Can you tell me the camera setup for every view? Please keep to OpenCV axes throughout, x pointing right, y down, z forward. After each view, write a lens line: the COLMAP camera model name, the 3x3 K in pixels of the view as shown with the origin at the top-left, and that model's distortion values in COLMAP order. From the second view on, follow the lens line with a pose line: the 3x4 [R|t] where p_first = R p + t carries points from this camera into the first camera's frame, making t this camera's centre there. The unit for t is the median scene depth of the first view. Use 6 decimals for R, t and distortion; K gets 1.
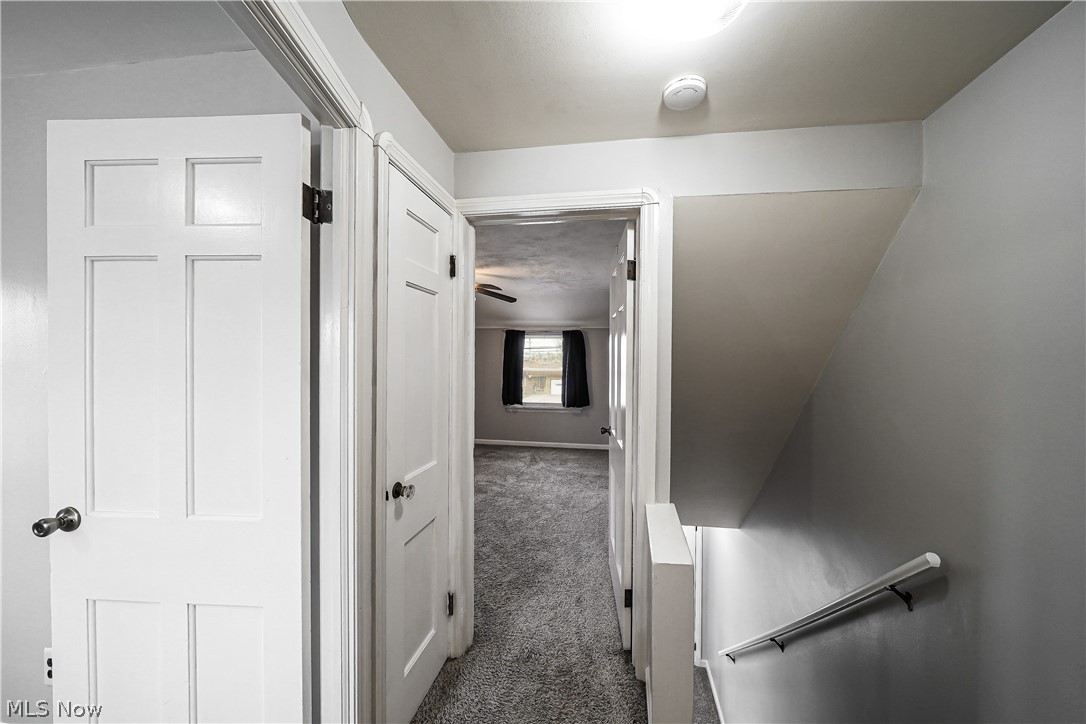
lens RADIAL K [[381.4, 0, 546.0], [0, 381.4, 356.0], [0, 0, 1]] dist [-0.020961, 0.000074]
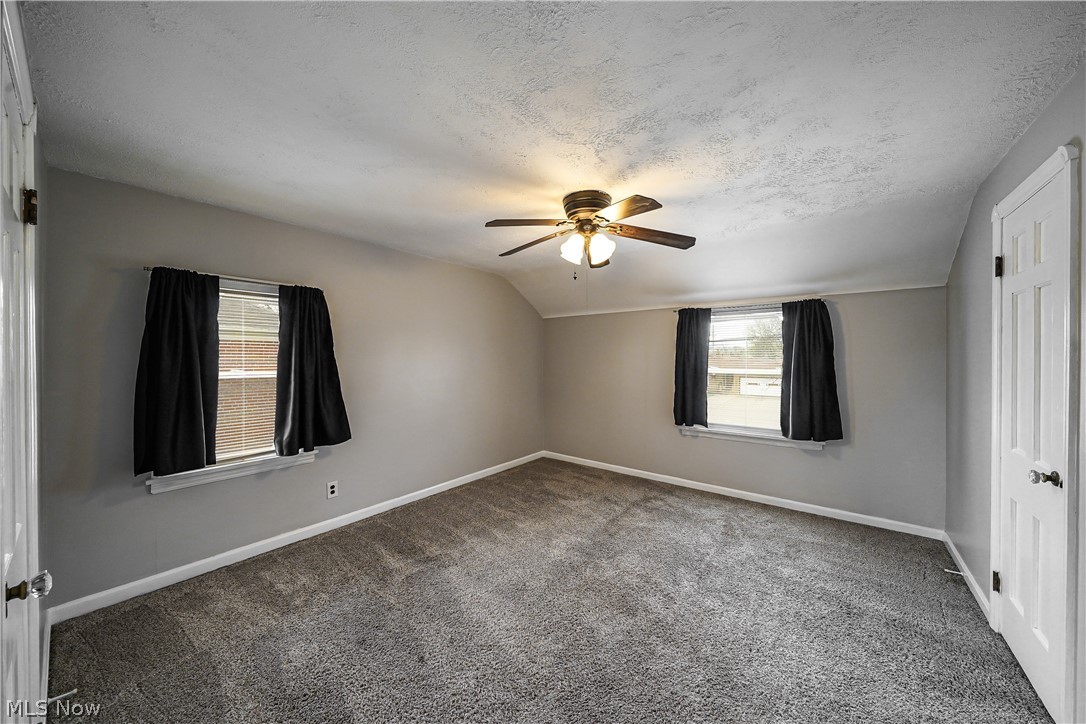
lens RADIAL K [[381.4, 0, 546.0], [0, 381.4, 356.0], [0, 0, 1]] dist [-0.020961, 0.000074]
pose [[0.898093, -0.007505, -0.439742, -0.027314], [0.012873, 0.999875, 0.009226, 0.002892], [0.439618, -0.013946, 0.898077, 0.359036]]
